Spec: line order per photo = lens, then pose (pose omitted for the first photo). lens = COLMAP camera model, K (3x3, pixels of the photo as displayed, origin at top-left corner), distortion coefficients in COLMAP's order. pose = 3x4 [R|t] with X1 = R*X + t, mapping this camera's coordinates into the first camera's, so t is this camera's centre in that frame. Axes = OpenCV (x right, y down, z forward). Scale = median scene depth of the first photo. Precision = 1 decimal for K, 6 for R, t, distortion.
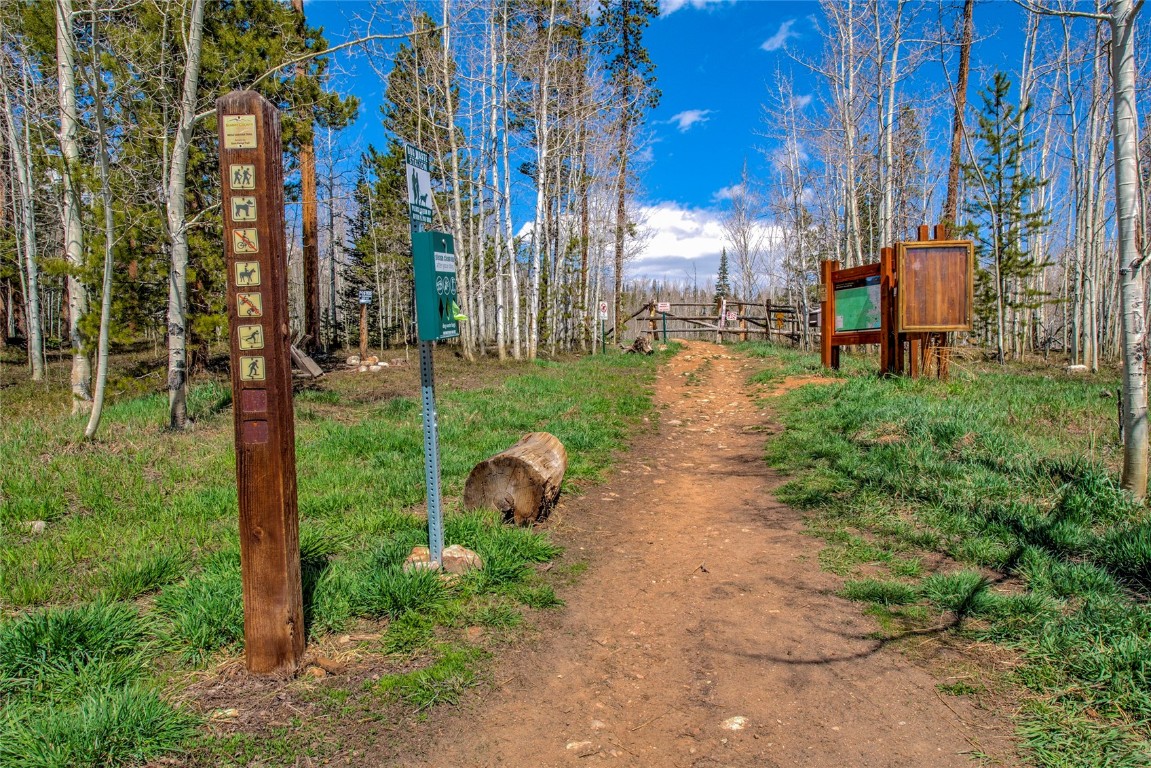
lens RADIAL K [[756.8, 0, 574.4], [0, 756.8, 383.4], [0, 0, 1]] dist [0.004008, -0.008207]
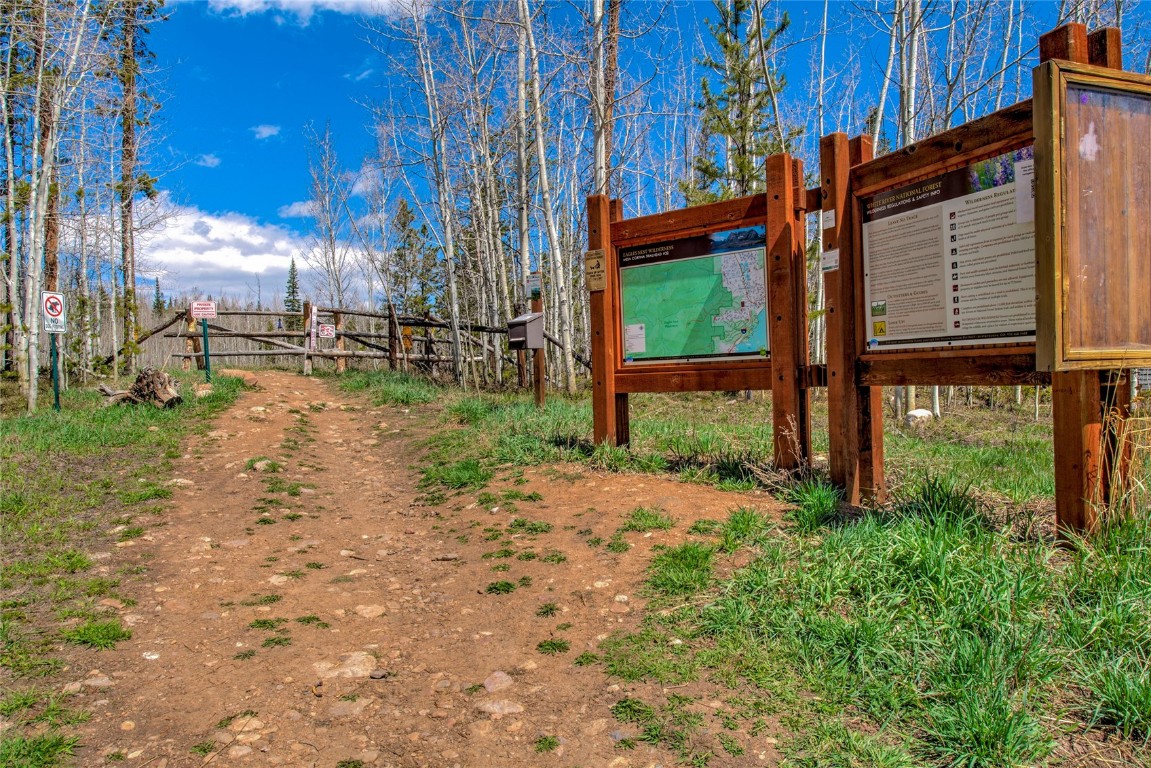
lens RADIAL K [[756.8, 0, 576.1], [0, 756.8, 387.1], [0, 0, 1]] dist [0.004008, -0.008207]
pose [[0.850849, -0.026626, 0.524735, 0.065395], [0.038263, 0.999203, -0.011341, -0.034770], [-0.524015, 0.029727, 0.851190, 0.453983]]
